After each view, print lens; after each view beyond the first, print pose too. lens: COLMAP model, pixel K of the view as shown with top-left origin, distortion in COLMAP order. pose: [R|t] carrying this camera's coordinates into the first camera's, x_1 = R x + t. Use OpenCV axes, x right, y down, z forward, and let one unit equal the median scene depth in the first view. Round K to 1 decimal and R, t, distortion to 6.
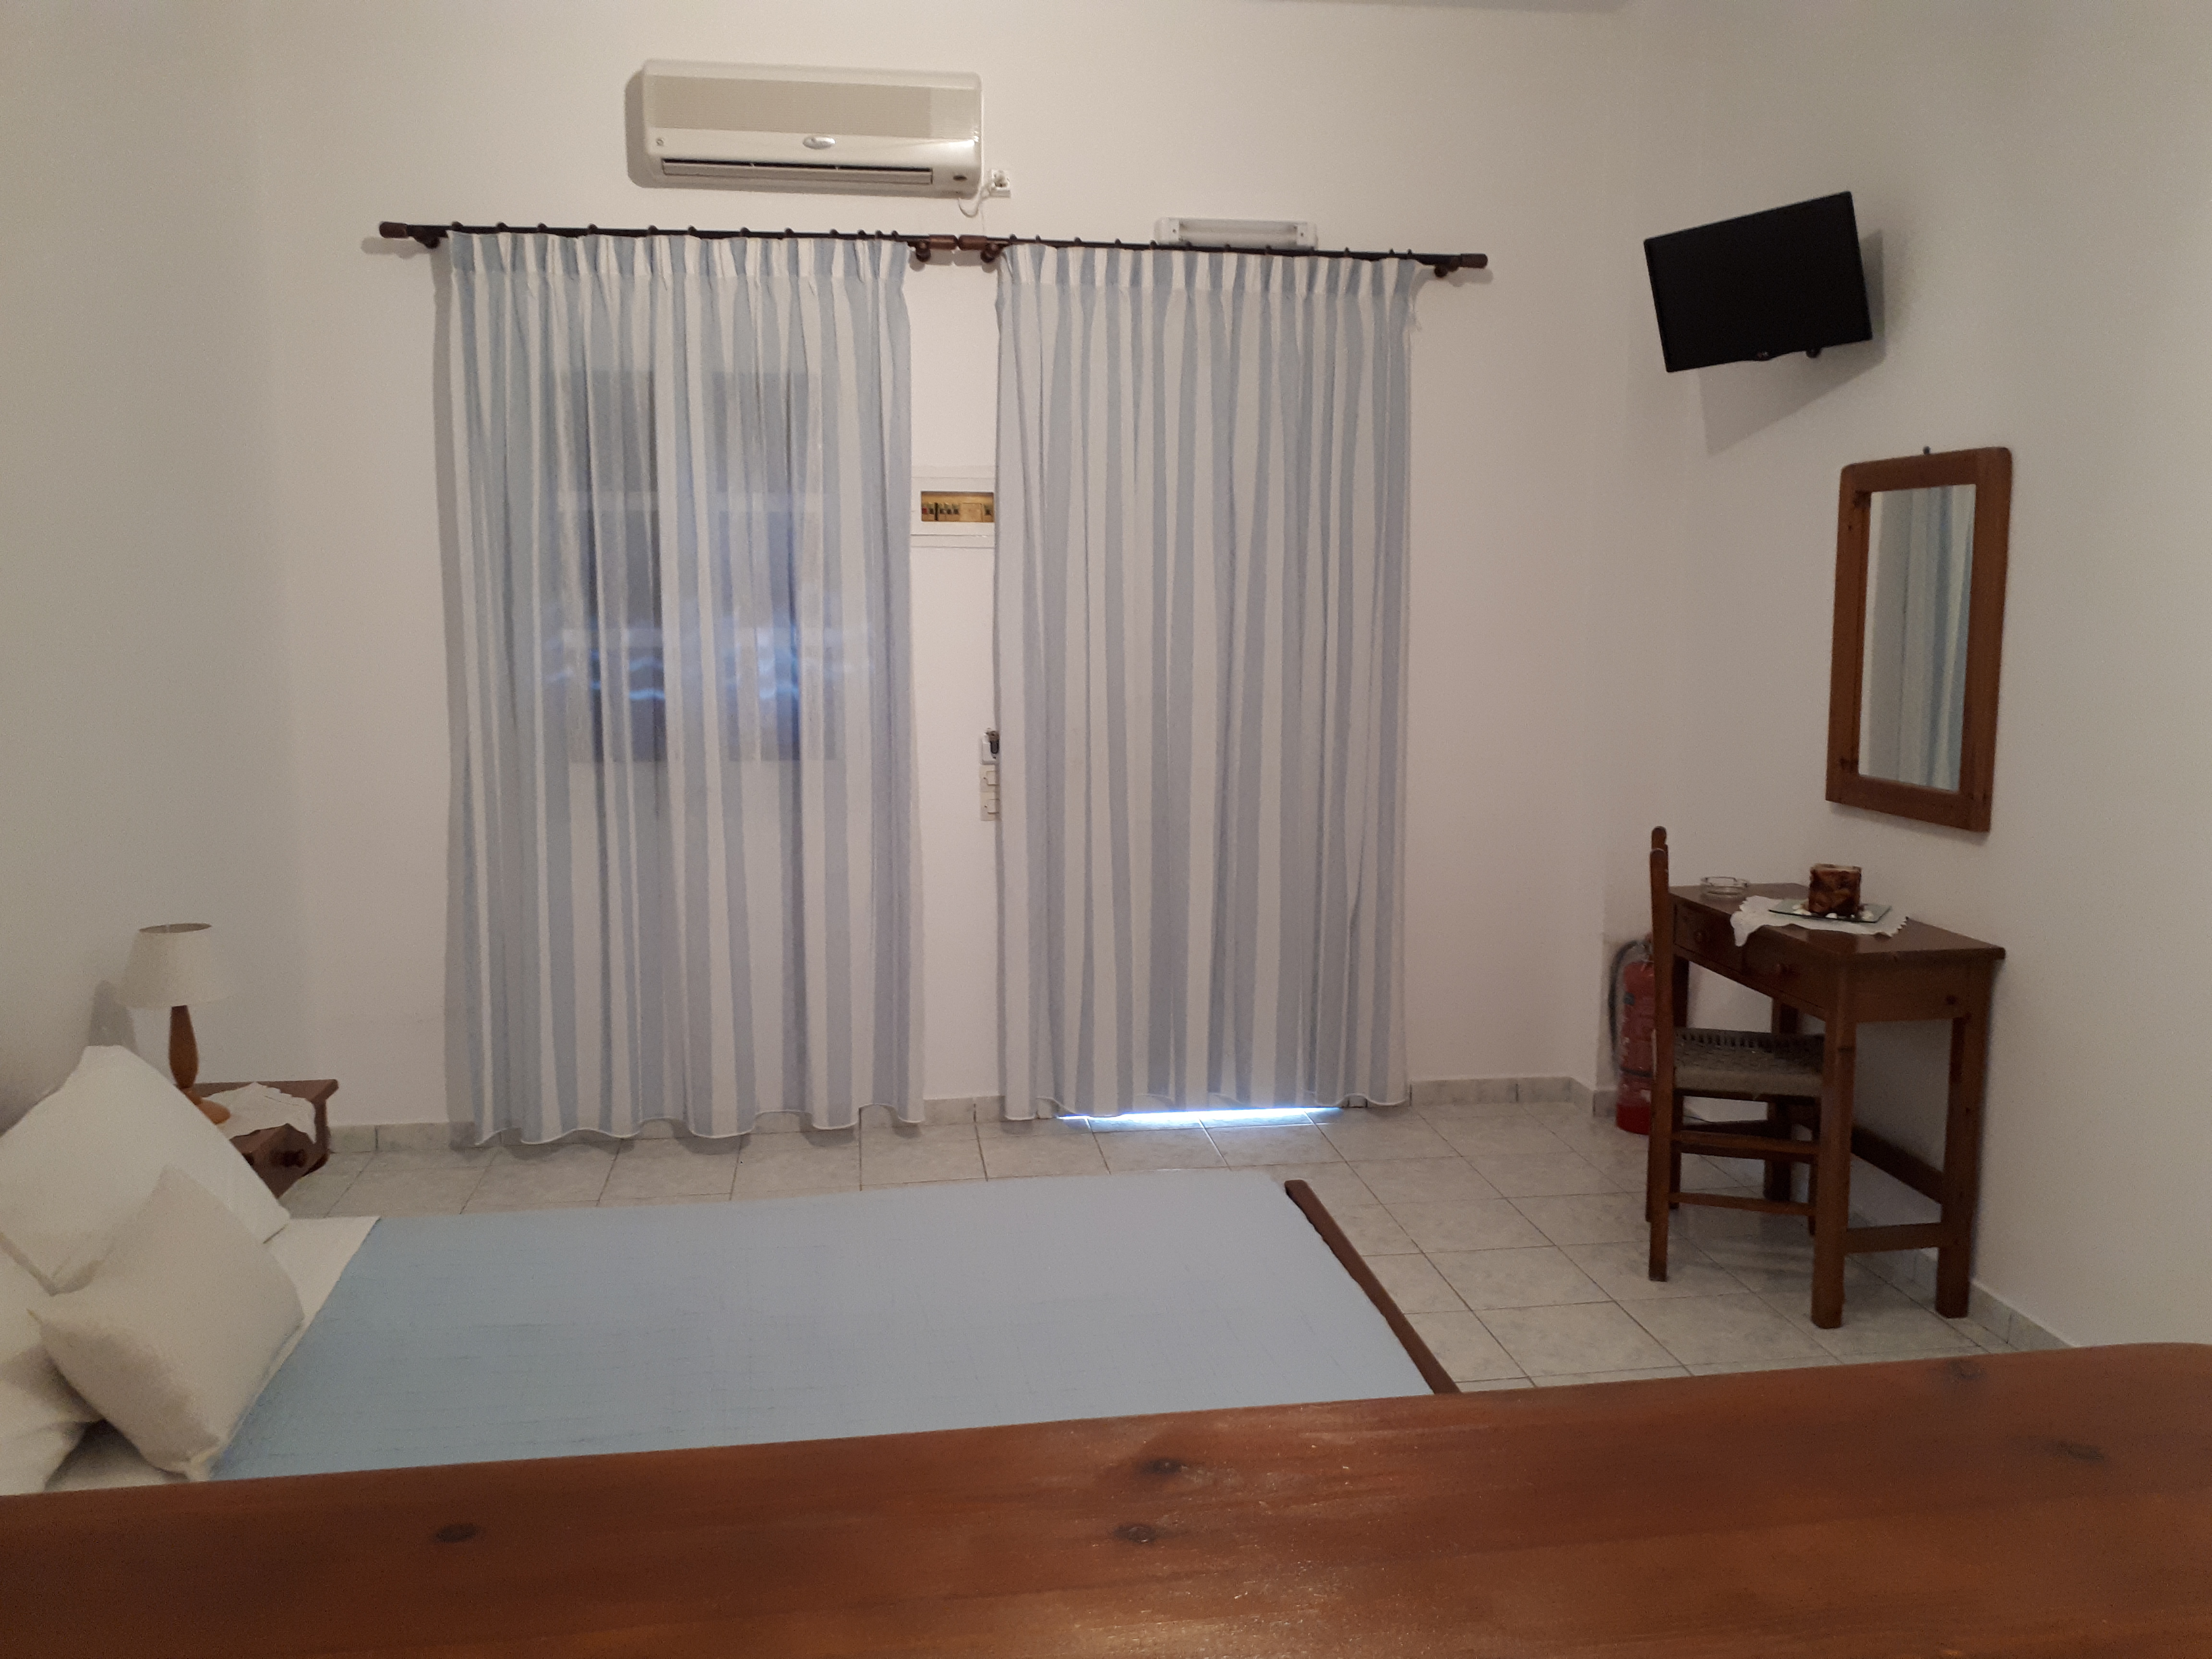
lens RADIAL K [[1775.2, 0, 1085.9], [0, 1775.2, 832.1], [0, 0, 1]] dist [0.064699, -0.118360]
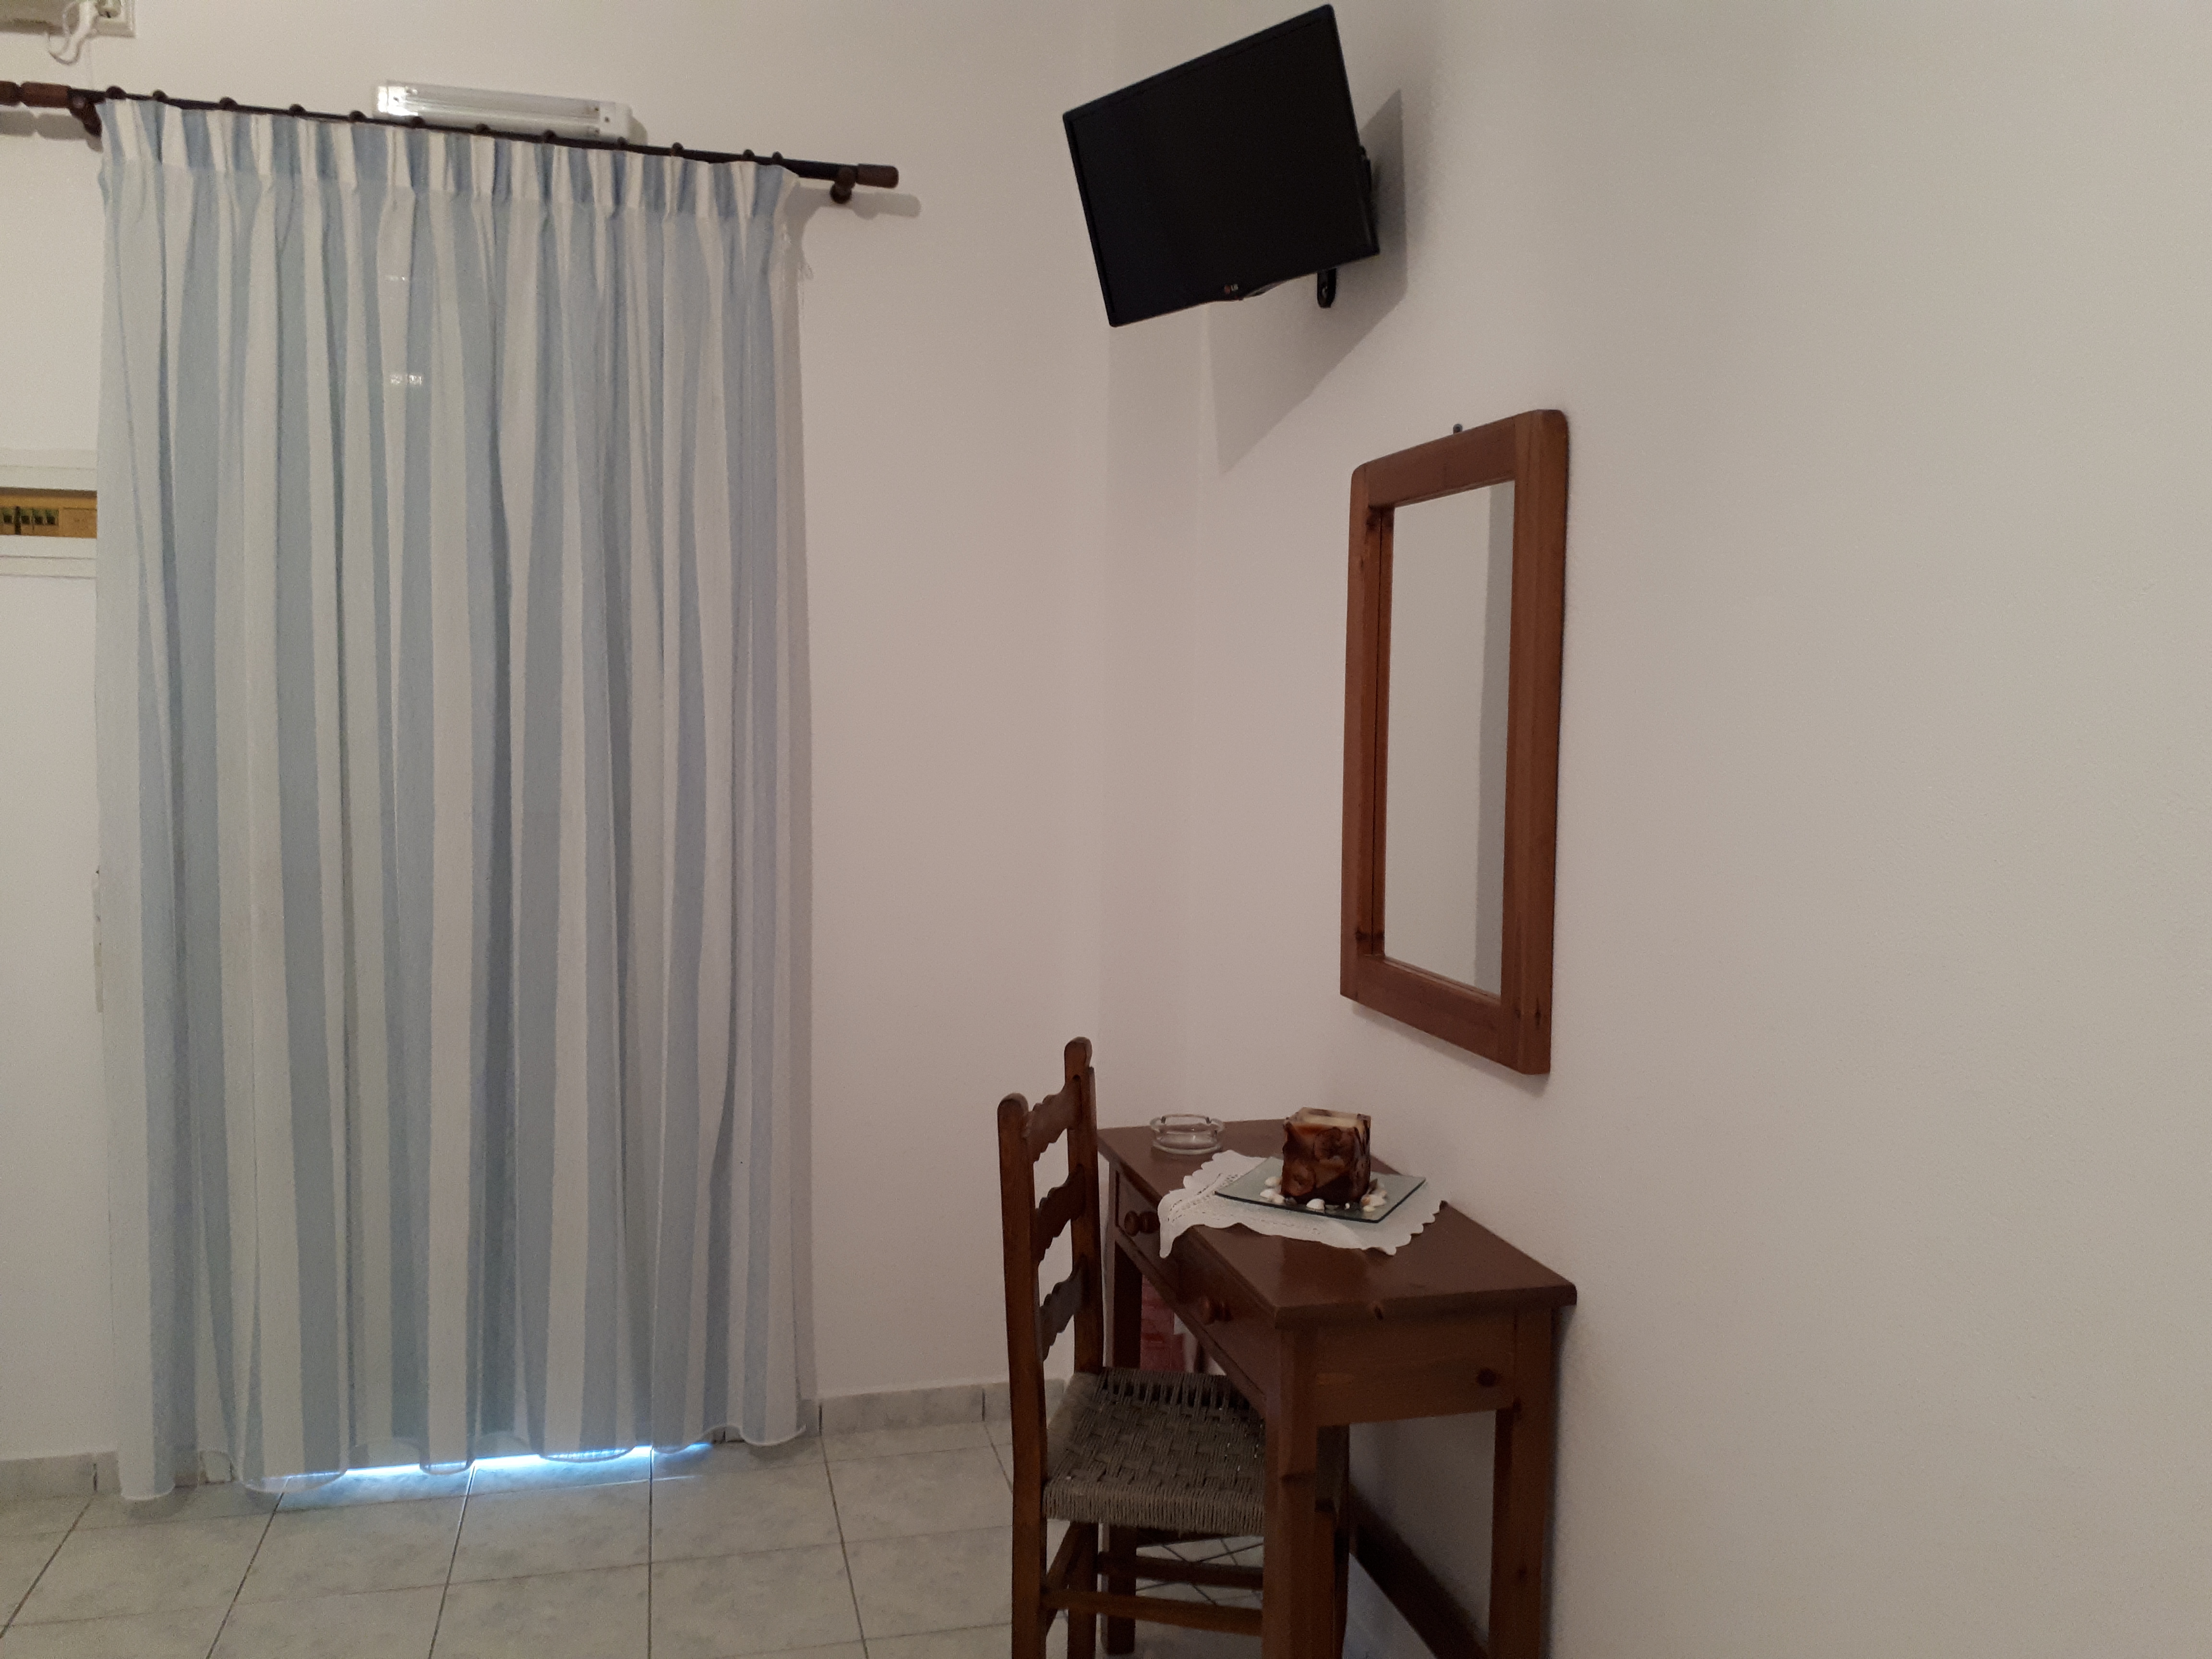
lens RADIAL K [[1775.2, 0, 1086.8], [0, 1775.2, 815.4], [0, 0, 1]] dist [0.064699, -0.118360]
pose [[0.994786, 0.009781, 0.101510, 0.236304], [-0.002595, 0.997495, -0.070683, -0.032831], [-0.101947, 0.070051, 0.992320, 0.350915]]
